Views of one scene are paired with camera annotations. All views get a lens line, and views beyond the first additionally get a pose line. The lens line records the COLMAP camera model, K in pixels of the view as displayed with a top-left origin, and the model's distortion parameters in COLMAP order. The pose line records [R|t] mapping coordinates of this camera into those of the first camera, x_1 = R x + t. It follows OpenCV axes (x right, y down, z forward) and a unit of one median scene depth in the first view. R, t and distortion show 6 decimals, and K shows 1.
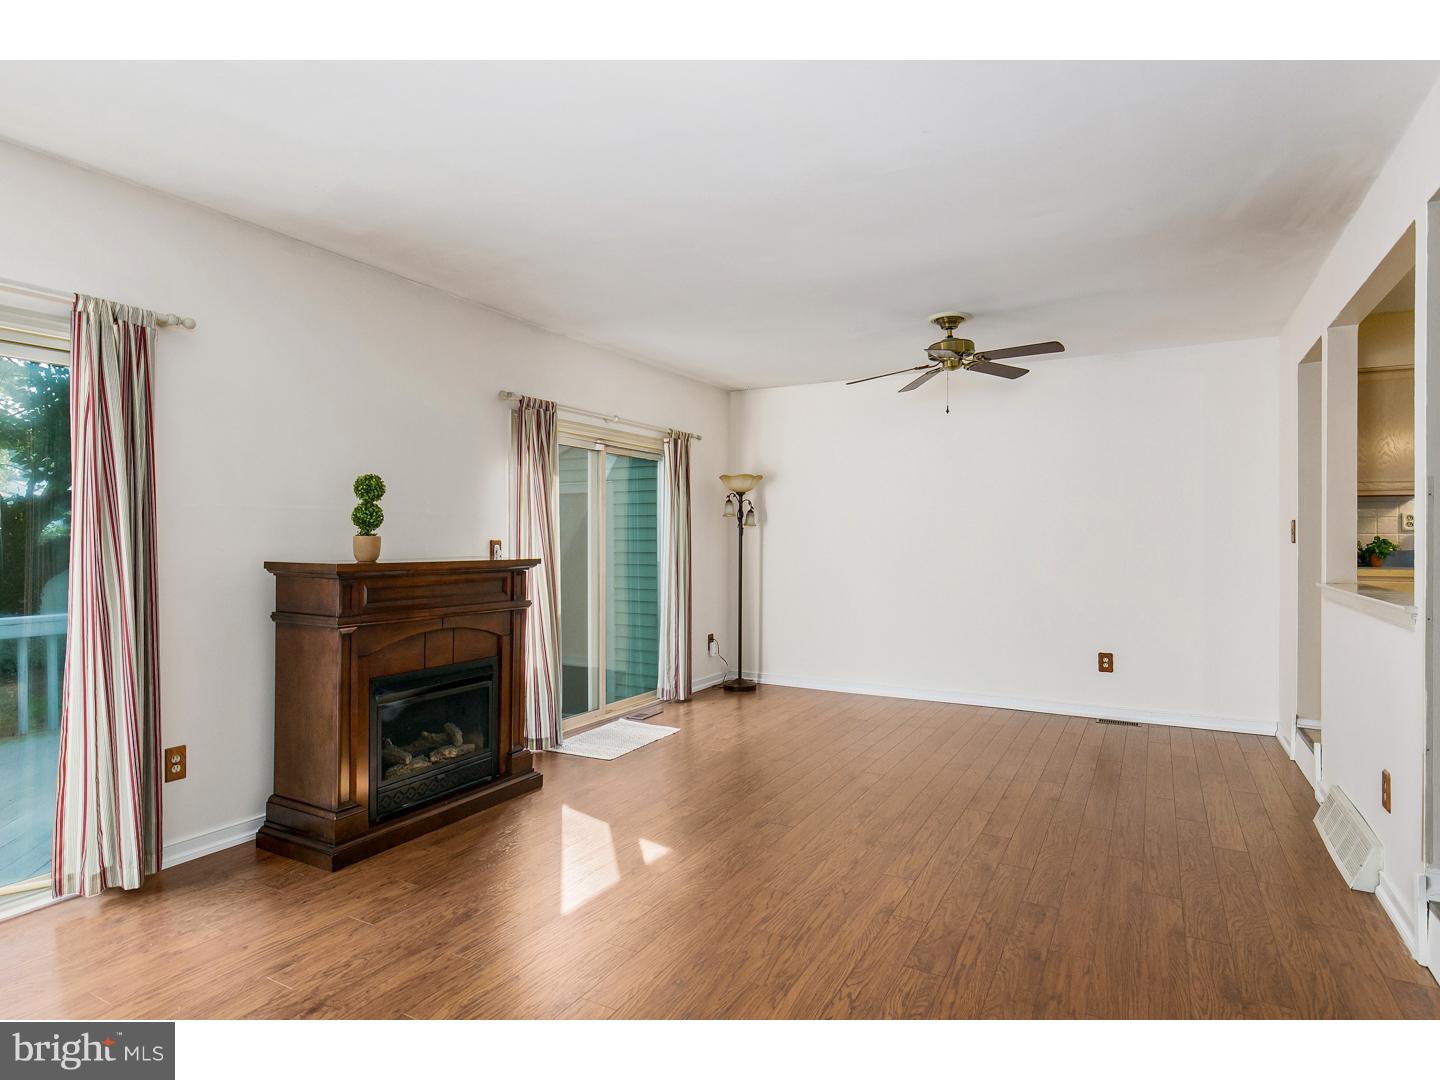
lens RADIAL K [[786.0, 0, 728.0], [0, 786.0, 536.8], [0, 0, 1]] dist [0.013151, -0.004414]
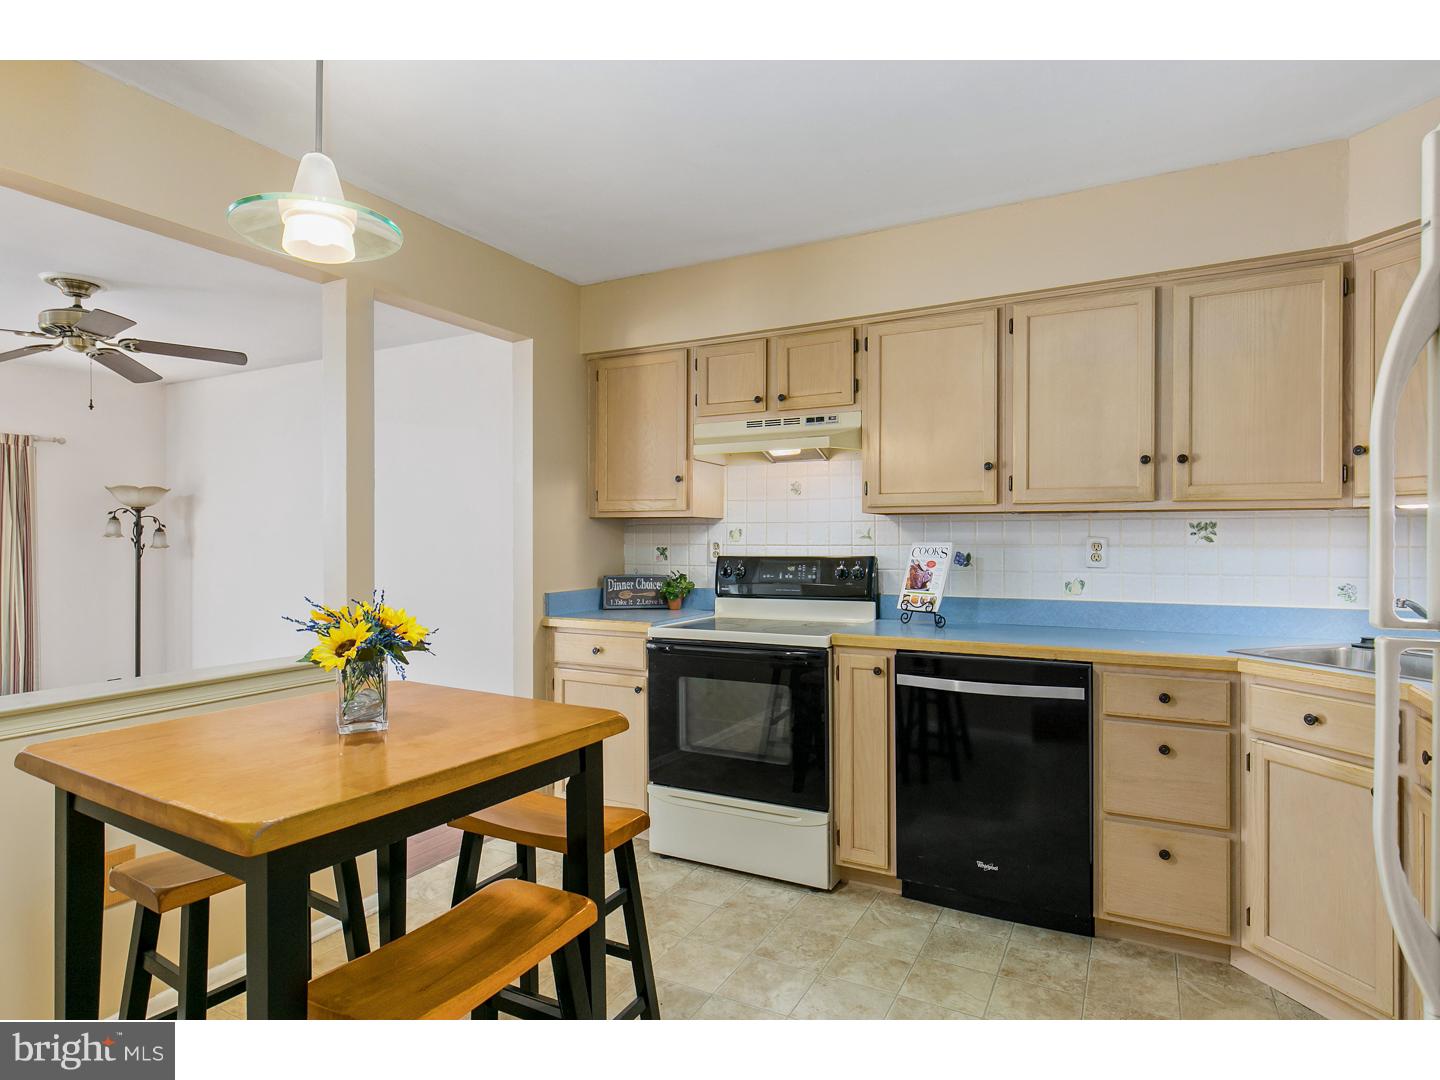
lens RADIAL K [[786.0, 0, 719.8], [0, 786.0, 536.0], [0, 0, 1]] dist [0.013151, -0.004414]
pose [[0.999995, -0.002953, 0.001052, 1.080479], [0.002956, 0.999990, -0.003460, -0.038440], [-0.001042, 0.003463, 0.999993, 0.301492]]
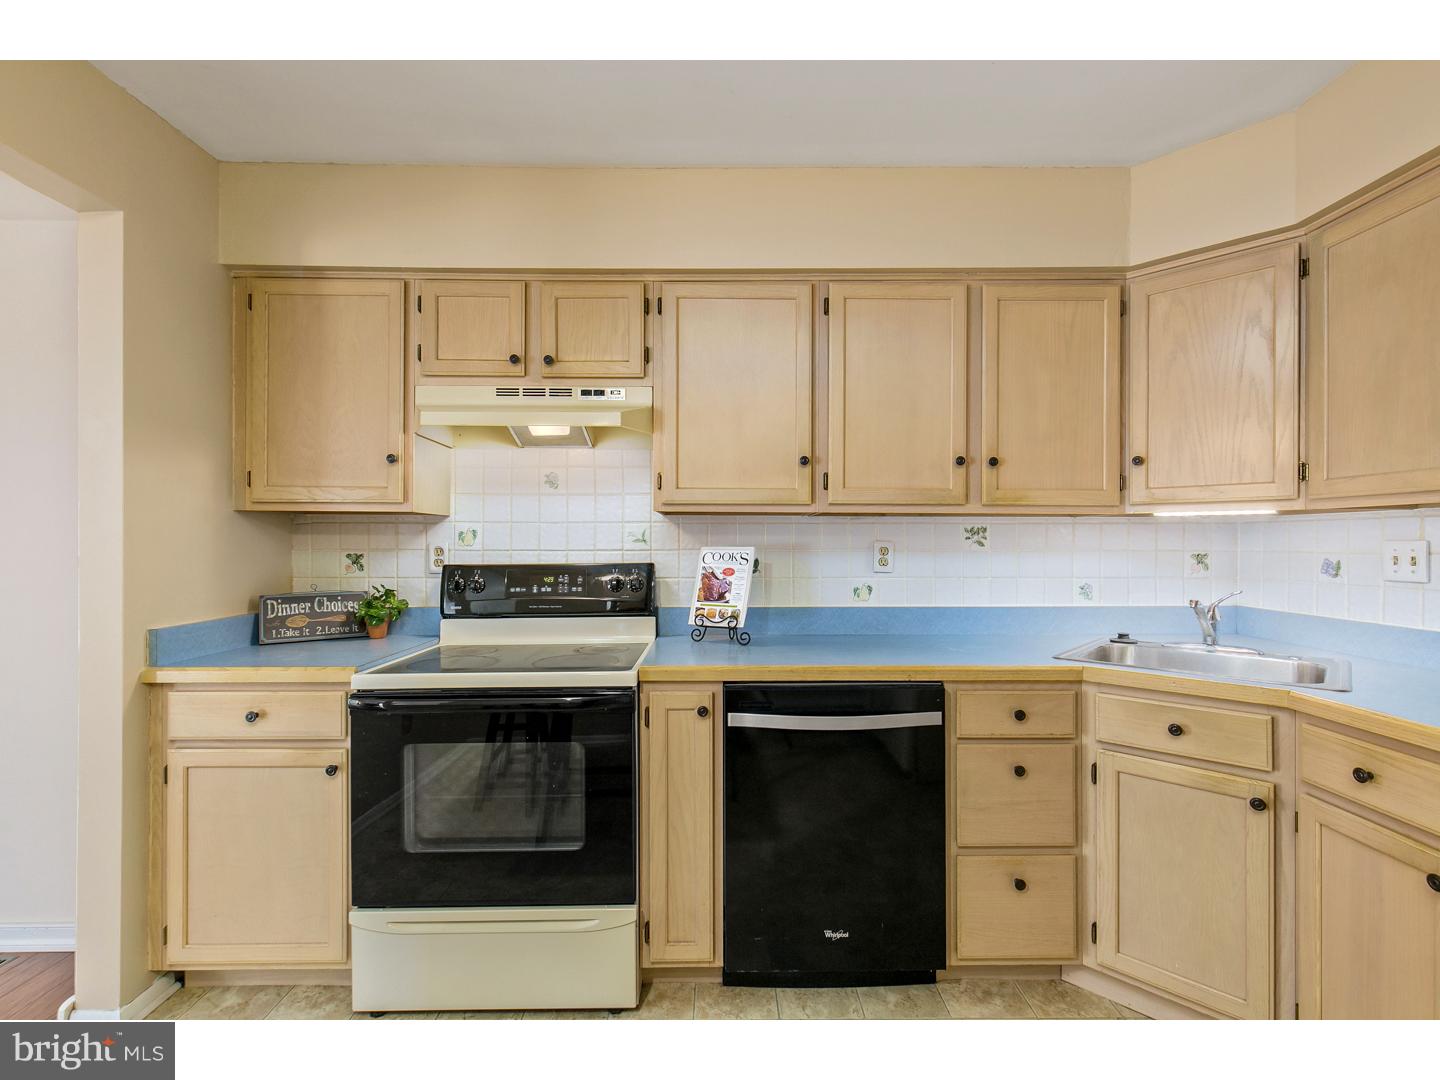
lens RADIAL K [[651.7, 0, 720.8], [0, 651.7, 540.3], [0, 0, 1]] dist [0.006804, -0.000362]
pose [[0.876363, -0.000678, 0.481651, 1.014663], [0.001214, 0.999999, -0.000801, -0.039254], [-0.481650, 0.001287, 0.876363, 0.592788]]
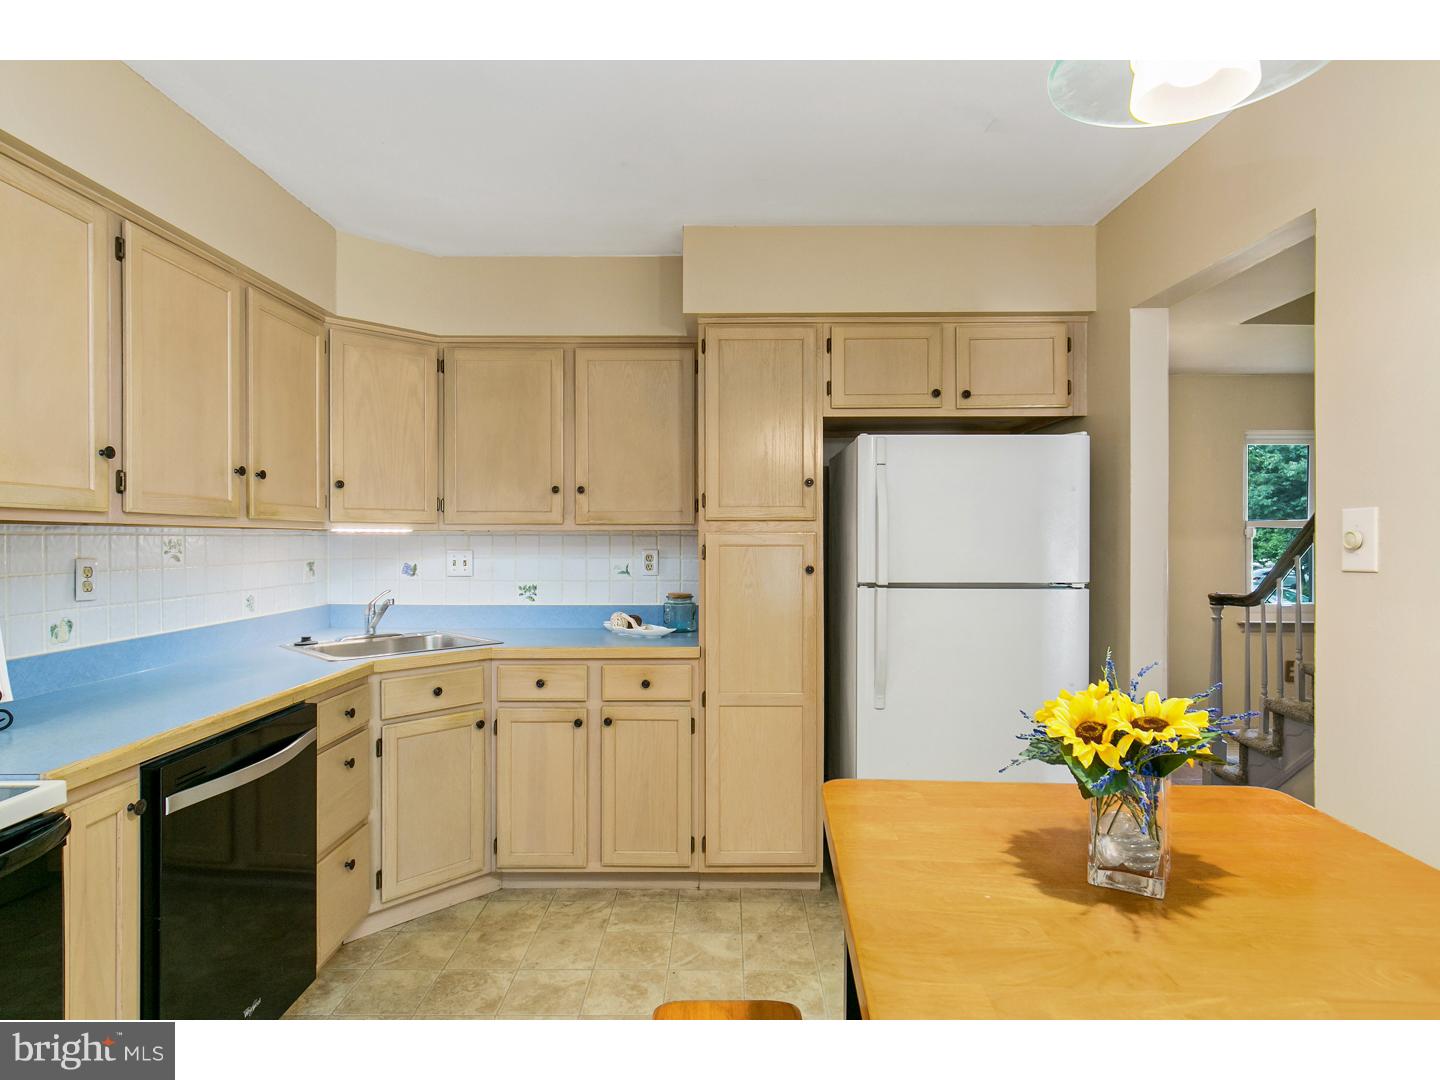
lens RADIAL K [[786.0, 0, 716.3], [0, 786.0, 535.6], [0, 0, 1]] dist [0.013151, -0.004414]
pose [[-0.469525, -0.001942, 0.882917, 0.746428], [-0.003662, 0.999993, 0.000252, -0.056737], [-0.882912, -0.003115, -0.469529, 0.923825]]
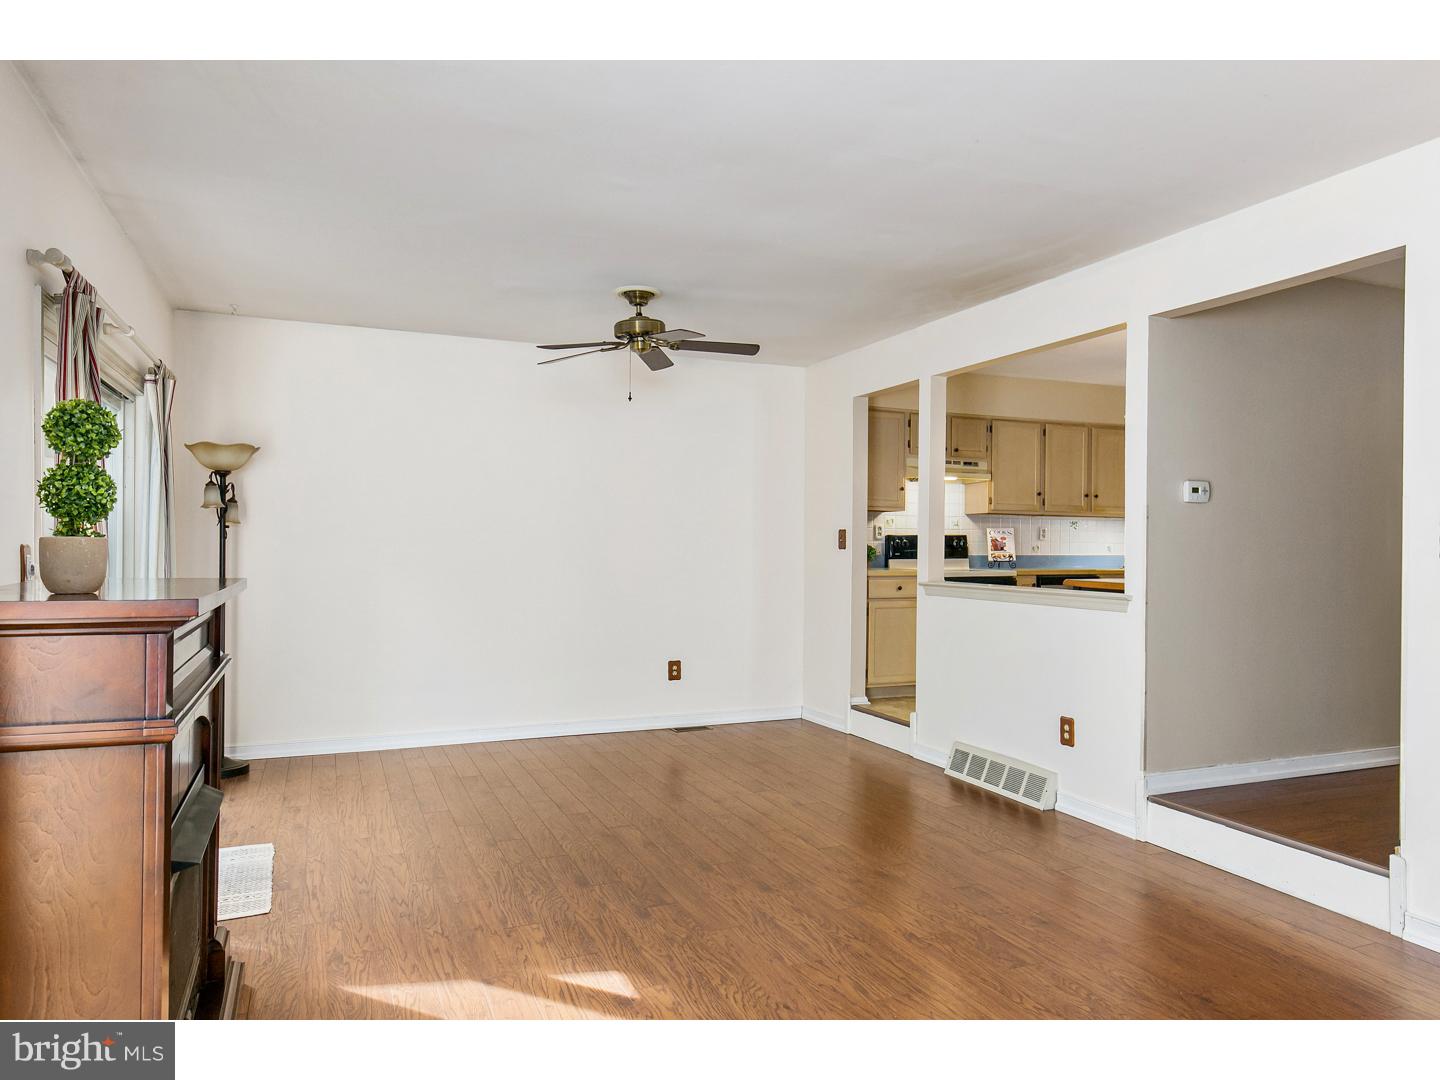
lens RADIAL K [[938.0, 0, 721.5], [0, 938.0, 547.1], [0, 0, 1]] dist [0.004767, 0.000411]
pose [[0.621712, 0.000481, 0.783246, -0.583233], [-0.006842, 0.999965, 0.004818, -0.000250], [-0.783216, -0.008355, 0.621693, 0.334665]]
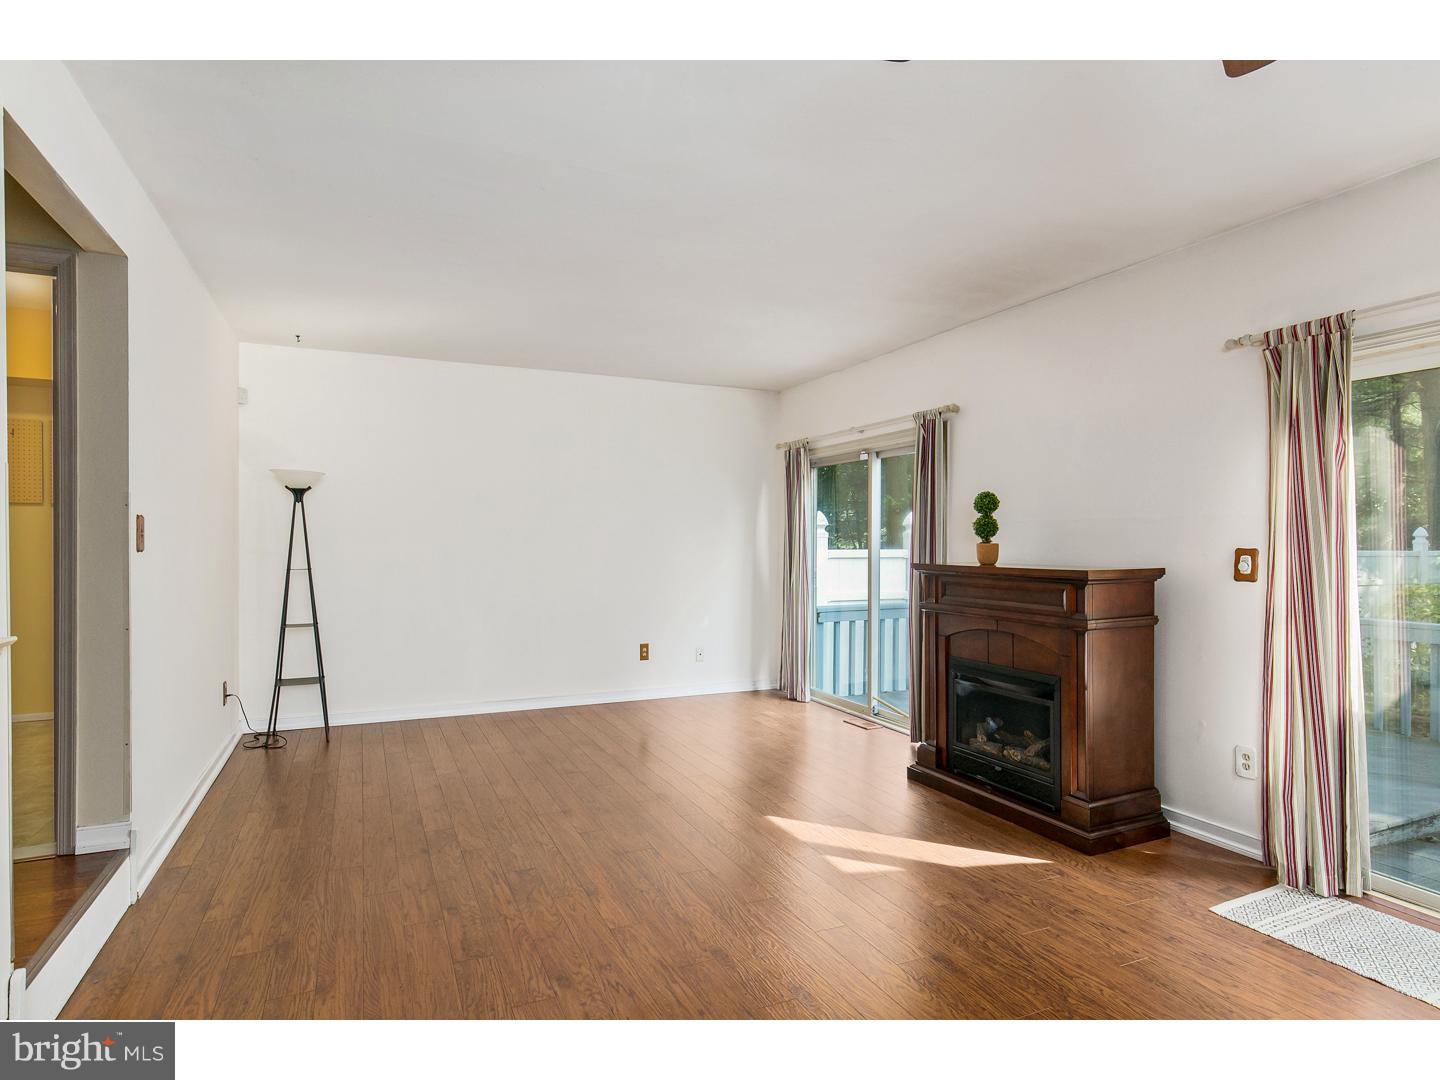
lens RADIAL K [[786.0, 0, 713.2], [0, 786.0, 542.6], [0, 0, 1]] dist [0.013151, -0.004414]
pose [[-0.610300, -0.003912, -0.792160, 0.666619], [-0.001655, 0.999992, -0.003663, 0.002708], [0.792168, -0.000925, -0.610302, 1.251234]]
